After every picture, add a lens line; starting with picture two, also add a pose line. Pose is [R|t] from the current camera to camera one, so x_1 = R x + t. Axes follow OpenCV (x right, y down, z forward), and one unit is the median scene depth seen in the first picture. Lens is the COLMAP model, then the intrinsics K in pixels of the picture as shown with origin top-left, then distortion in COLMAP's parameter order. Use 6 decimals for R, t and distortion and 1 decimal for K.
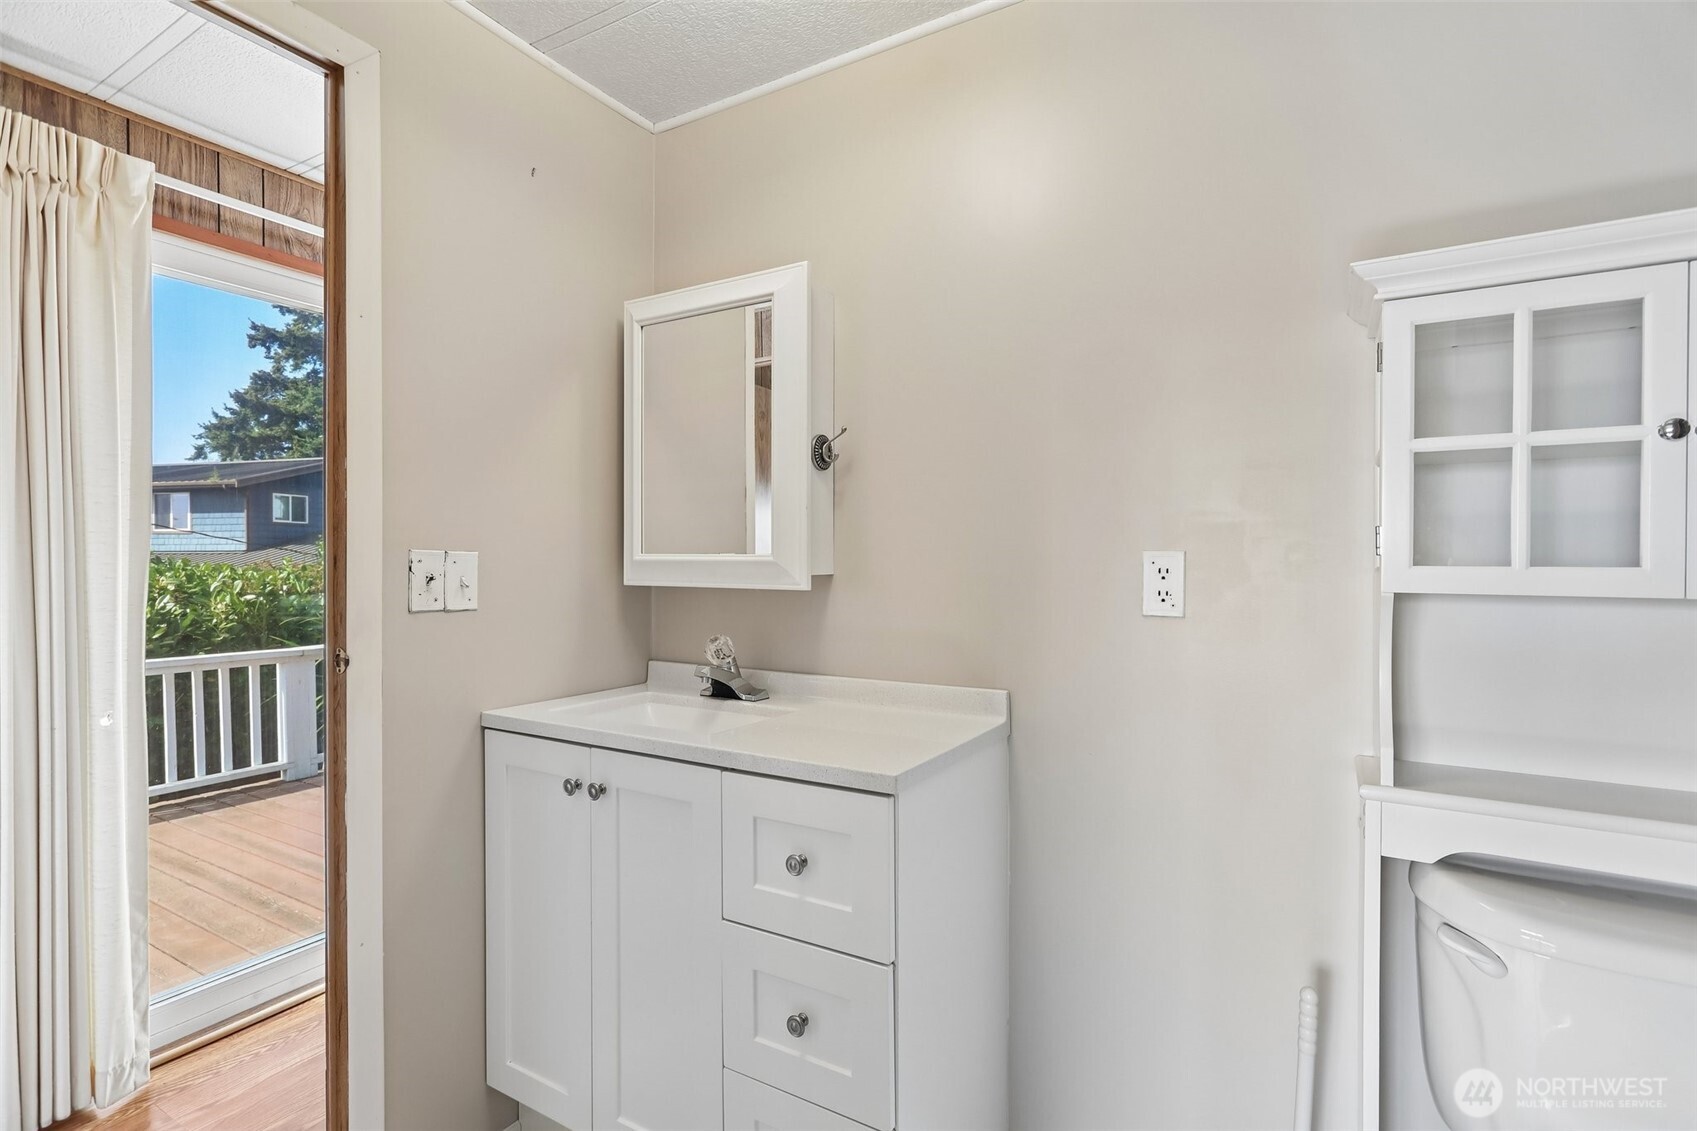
lens RADIAL K [[834.1, 0, 848.5], [0, 834.1, 565.5], [0, 0, 1]] dist [0.003472, 0.000071]
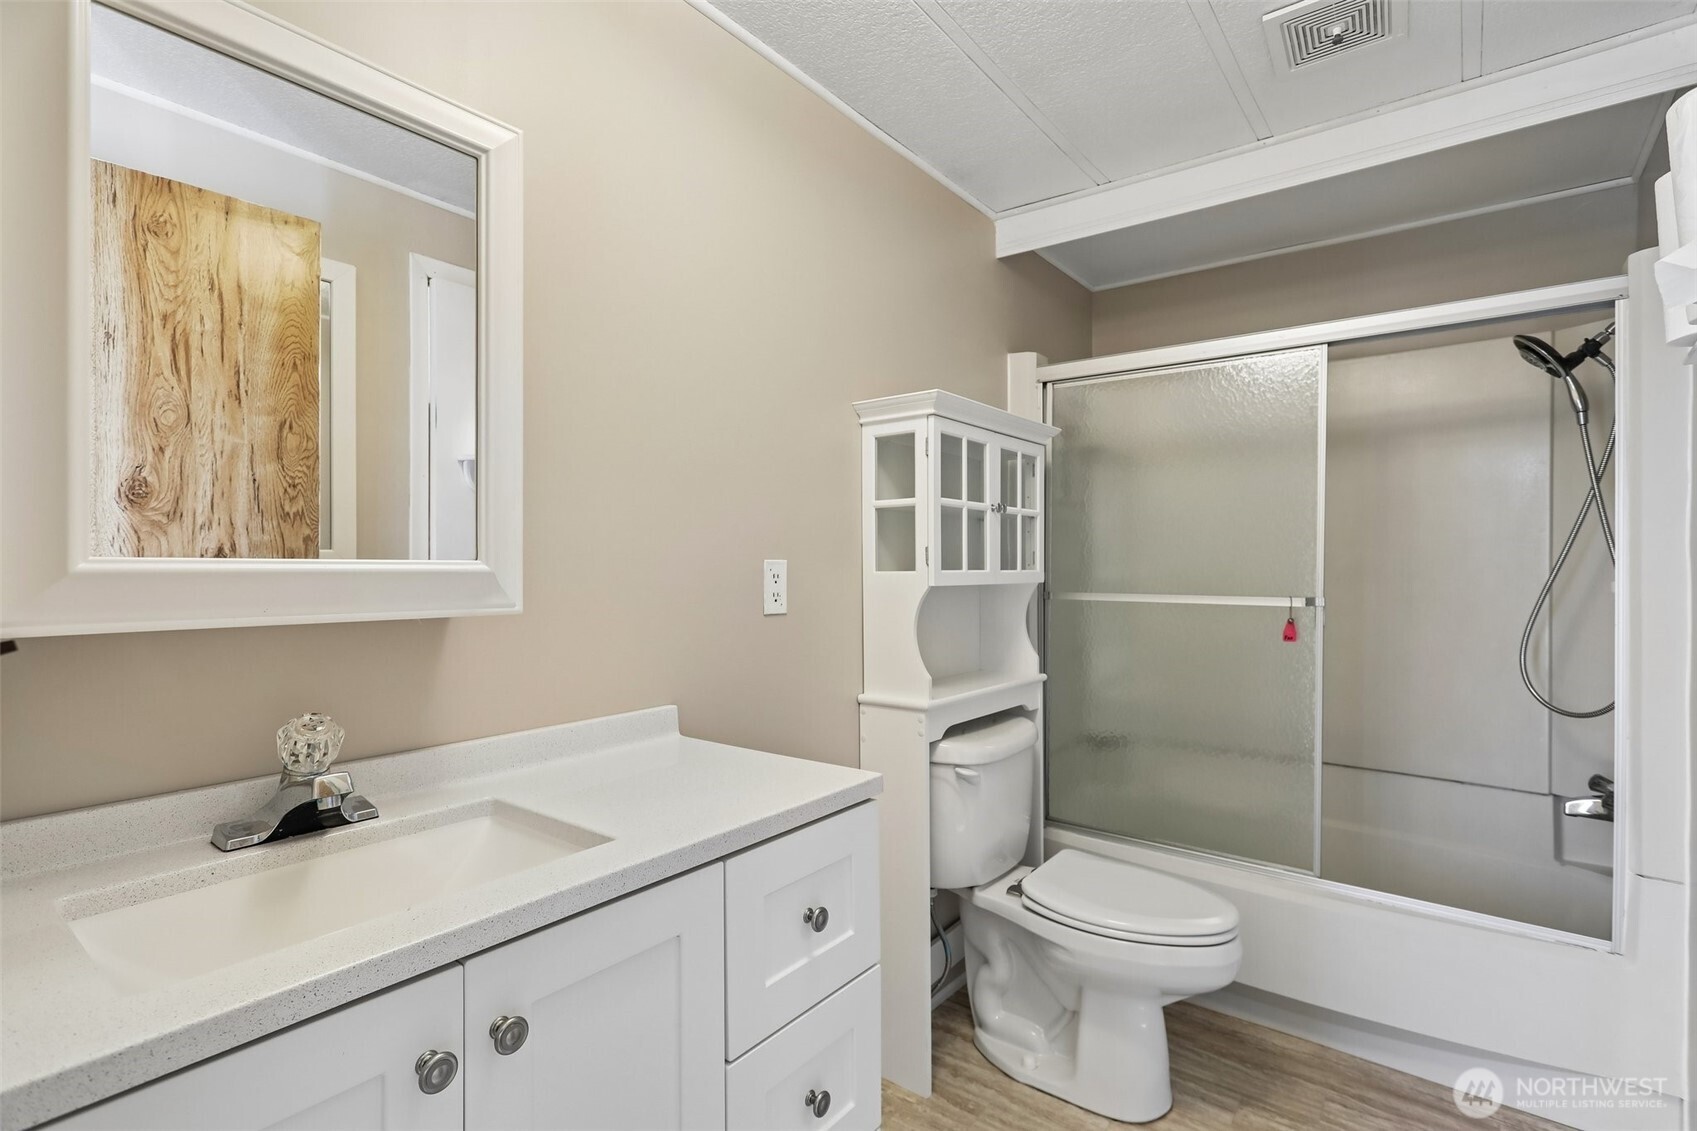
lens RADIAL K [[800.1, 0, 848.1], [0, 800.1, 573.4], [0, 0, 1]] dist [-0.004701, 0.005922]
pose [[0.117955, -0.013509, 0.992927, -0.770052], [0.011919, 0.999855, 0.012188, -0.010655], [-0.992947, 0.010397, 0.118099, 0.755735]]
